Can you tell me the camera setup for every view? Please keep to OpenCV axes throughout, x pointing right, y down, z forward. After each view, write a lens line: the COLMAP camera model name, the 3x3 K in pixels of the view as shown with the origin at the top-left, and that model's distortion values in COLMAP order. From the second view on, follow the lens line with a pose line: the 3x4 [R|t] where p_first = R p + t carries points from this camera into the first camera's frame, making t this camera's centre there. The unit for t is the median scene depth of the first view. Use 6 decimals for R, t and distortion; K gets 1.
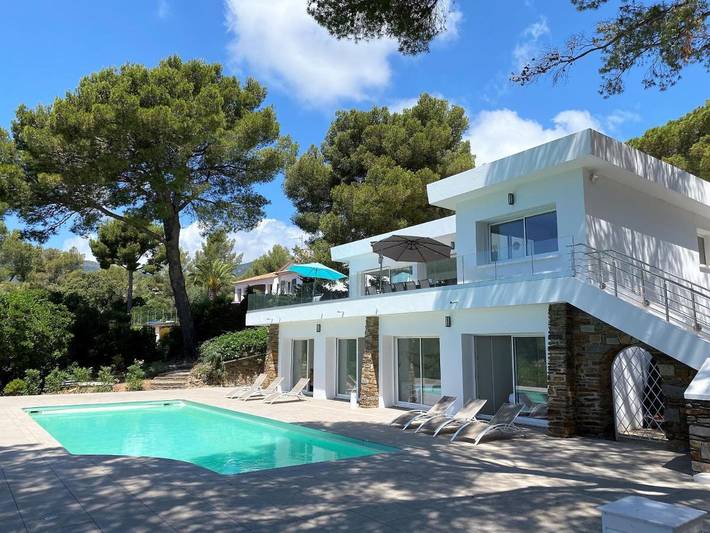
lens RADIAL K [[543.3, 0, 355.0], [0, 543.3, 266.5], [0, 0, 1]] dist [0.004552, -0.005127]
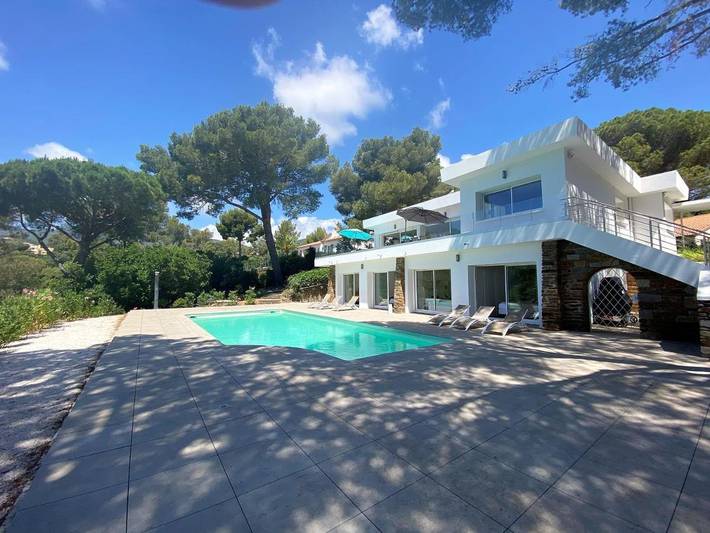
lens RADIAL K [[290.1, 0, 355.0], [0, 290.1, 266.5], [0, 0, 1]] dist [0.000664, -0.000176]
pose [[0.999962, -0.006760, -0.005529, -0.076438], [0.007208, 0.996310, 0.085519, 0.035734], [0.004931, -0.085555, 0.996321, 0.118100]]
